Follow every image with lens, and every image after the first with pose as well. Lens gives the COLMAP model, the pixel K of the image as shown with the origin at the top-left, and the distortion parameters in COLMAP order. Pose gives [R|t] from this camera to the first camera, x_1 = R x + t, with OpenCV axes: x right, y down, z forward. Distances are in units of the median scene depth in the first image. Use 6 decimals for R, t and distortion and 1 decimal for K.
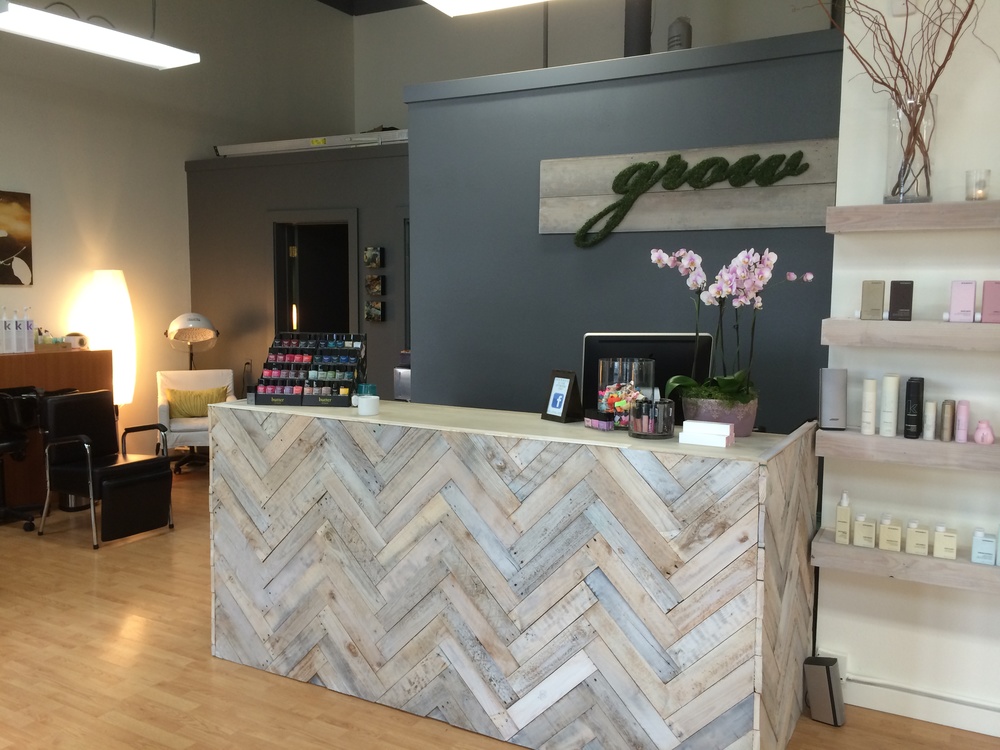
lens RADIAL K [[853.3, 0, 500.0], [0, 853.3, 375.0], [0, 0, 1]] dist [0.075295, -0.110779]
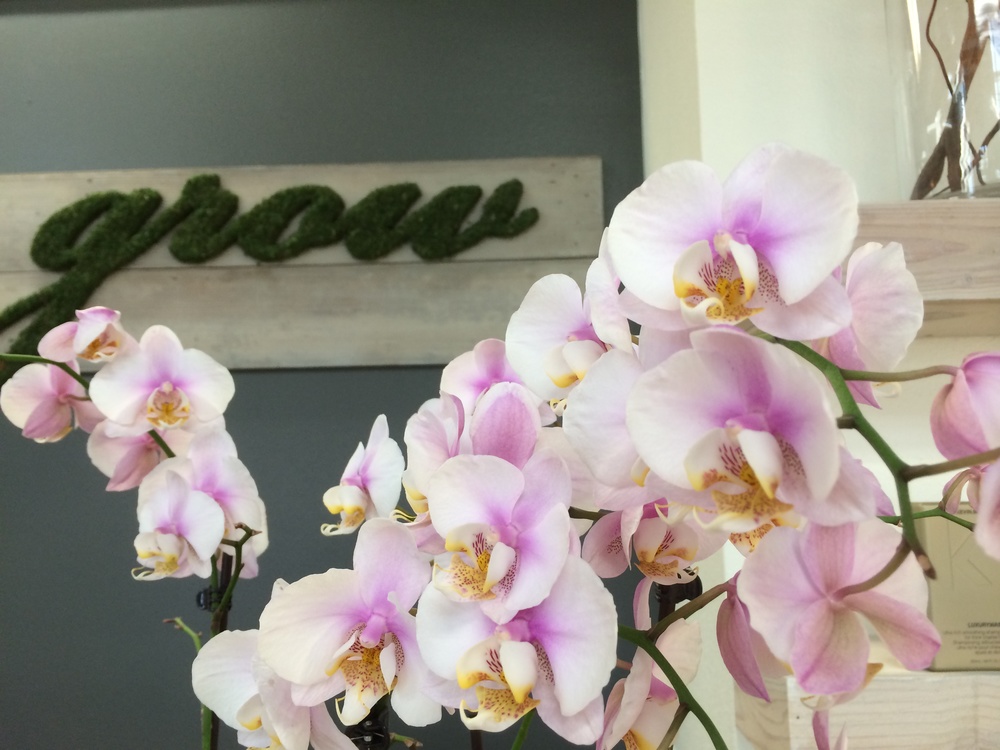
lens RADIAL K [[853.3, 0, 500.0], [0, 853.3, 375.0], [0, 0, 1]] dist [0.075295, -0.110779]
pose [[0.897497, 0.040985, 0.439111, 0.201617], [0.067998, 0.970907, -0.229601, -0.093731], [-0.435746, 0.235925, 0.868599, 0.809692]]
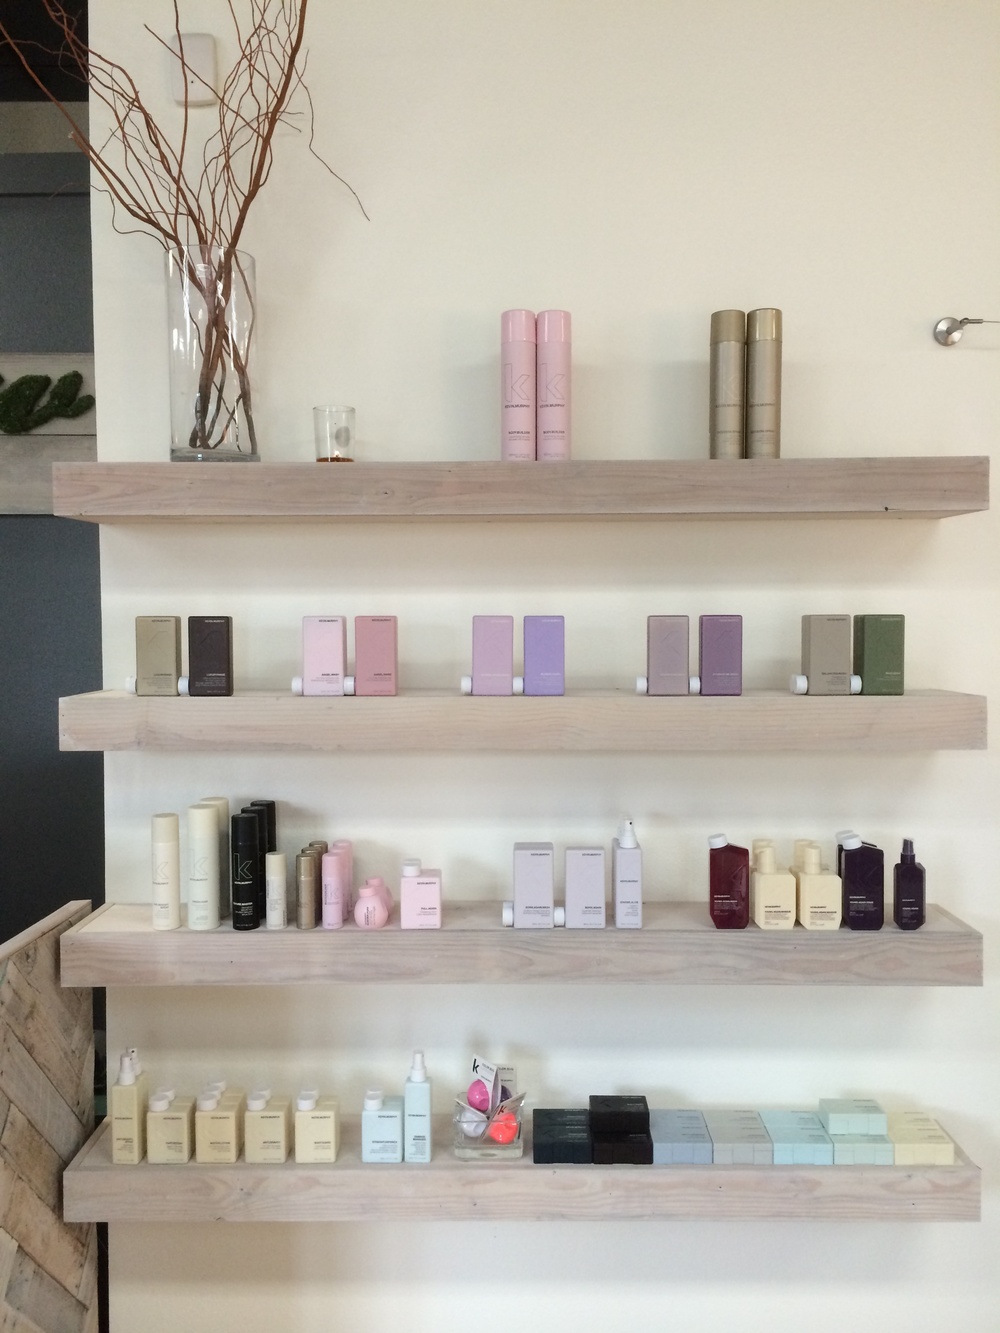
lens RADIAL K [[1137.5, 0, 500.0], [0, 1137.5, 666.5], [0, 0, 1]] dist [0.075295, -0.110779]
pose [[0.879601, -0.027106, 0.474939, 0.285014], [0.057243, 0.997152, -0.049105, -0.035920], [-0.472255, 0.070380, 0.878648, 0.323946]]
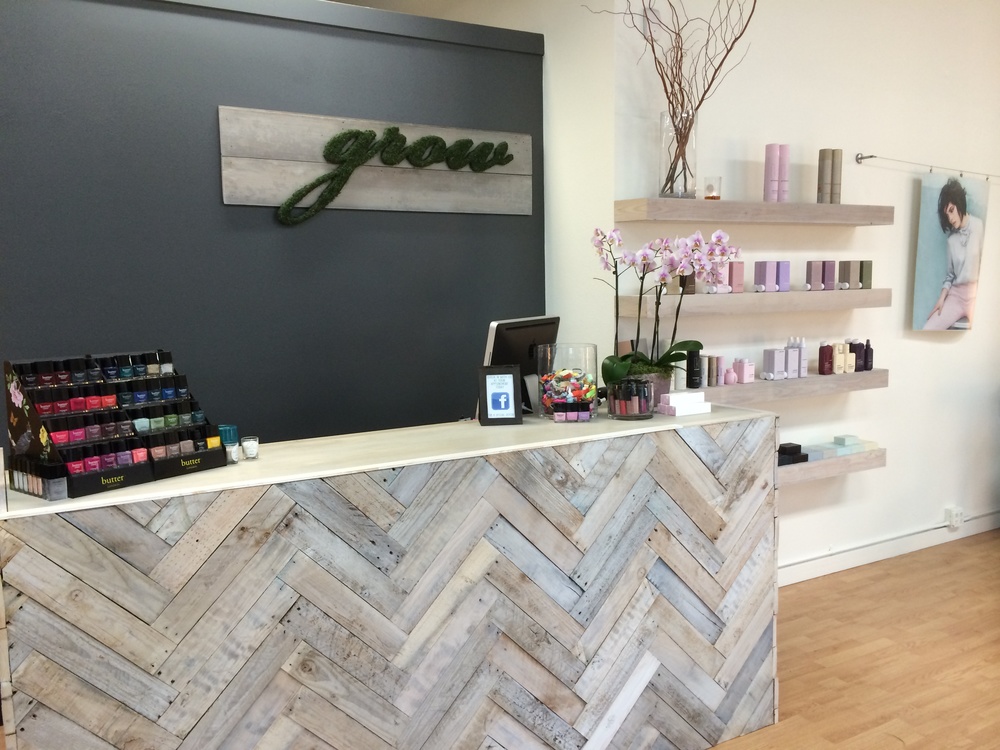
lens RADIAL K [[853.3, 0, 500.0], [0, 853.3, 375.0], [0, 0, 1]] dist [0.075295, -0.110779]
pose [[0.506099, -0.109582, 0.855486, -0.699324], [0.108874, 0.992078, 0.062670, -0.052455], [-0.855576, 0.061423, 0.514020, 0.582749]]
